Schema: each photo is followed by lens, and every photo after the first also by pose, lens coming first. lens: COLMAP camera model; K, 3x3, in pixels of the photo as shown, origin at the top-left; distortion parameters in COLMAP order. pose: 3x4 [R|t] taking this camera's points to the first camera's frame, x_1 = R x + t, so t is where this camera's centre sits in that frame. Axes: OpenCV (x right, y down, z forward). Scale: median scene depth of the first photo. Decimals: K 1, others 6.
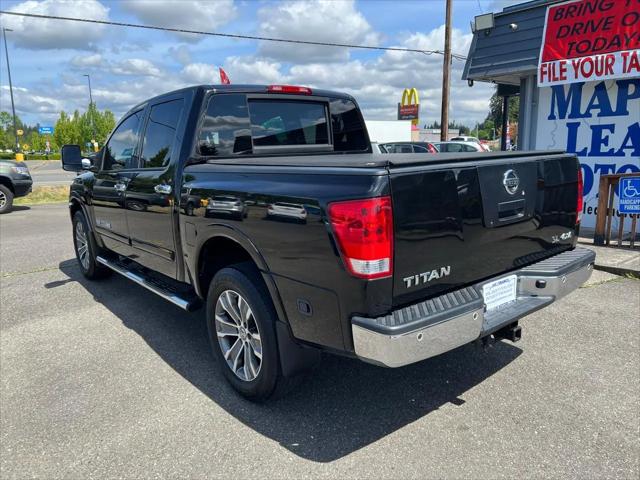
lens RADIAL K [[483.8, 0, 321.8], [0, 483.8, 239.7], [0, 0, 1]] dist [0.053030, -0.057038]
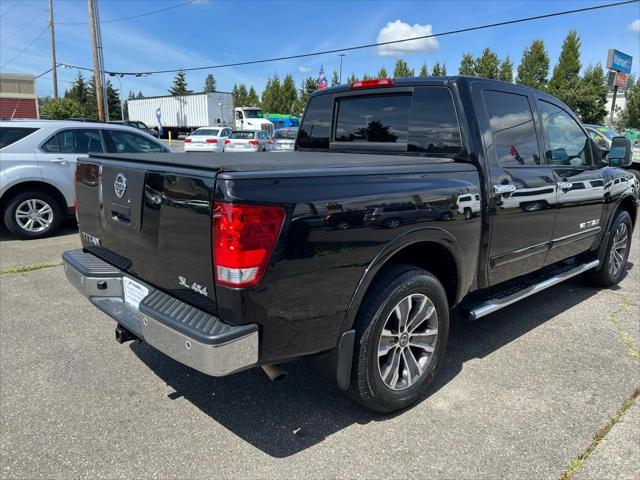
lens RADIAL K [[483.8, 0, 326.2], [0, 483.8, 242.8], [0, 0, 1]] dist [0.053030, -0.057038]
pose [[0.068421, 0.246190, -0.966803, 0.529600], [-0.205020, 0.951861, 0.227876, -0.120859], [0.976363, 0.182622, 0.115601, 0.491620]]
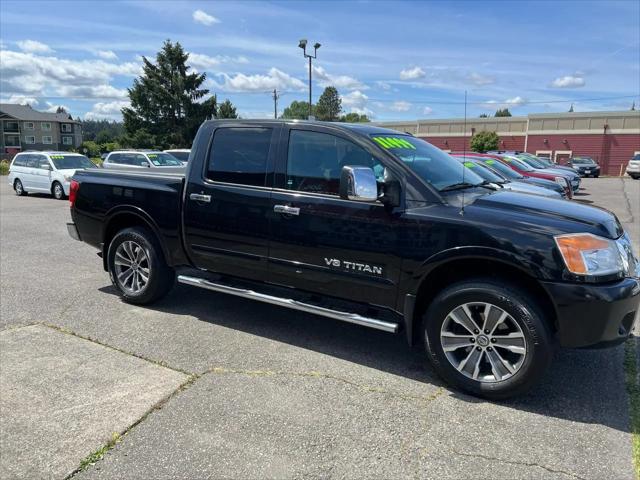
lens RADIAL K [[483.8, 0, 315.7], [0, 483.8, 237.6], [0, 0, 1]] dist [0.053030, -0.057038]
pose [[-0.948047, 0.061061, -0.312214, 0.114429], [-0.054976, 0.935197, 0.349836, -0.293438], [0.313343, 0.348825, -0.883254, 1.391525]]
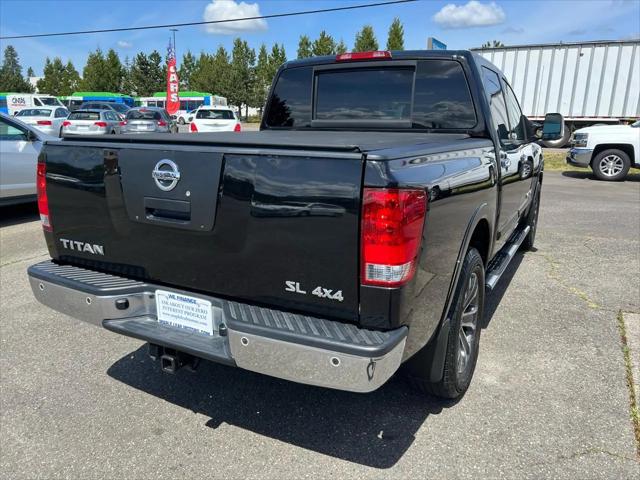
lens RADIAL K [[483.8, 0, 327.3], [0, 483.8, 241.6], [0, 0, 1]] dist [0.053030, -0.057038]
pose [[0.385237, 0.259159, -0.885680, 0.452173], [-0.194721, 0.960975, 0.196495, -0.082452], [0.902040, 0.096763, 0.420667, 0.340068]]
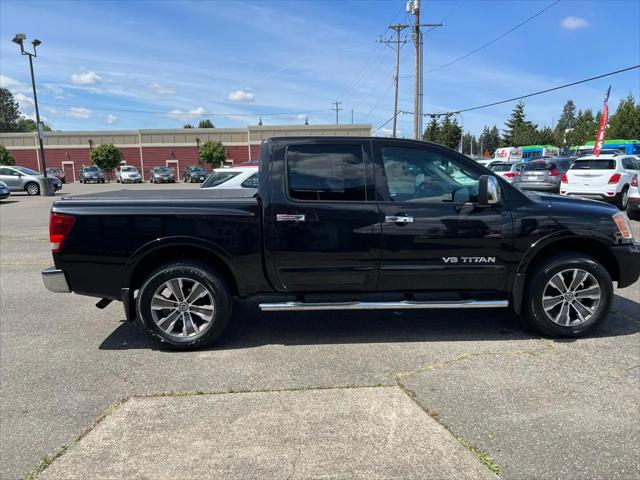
lens RADIAL K [[483.8, 0, 321.0], [0, 483.8, 242.4], [0, 0, 1]] dist [0.053030, -0.057038]
pose [[-0.590165, 0.162514, -0.790756, 0.553662], [-0.121938, 0.950344, 0.286318, -0.259189], [0.798020, 0.265399, -0.541043, 1.112745]]
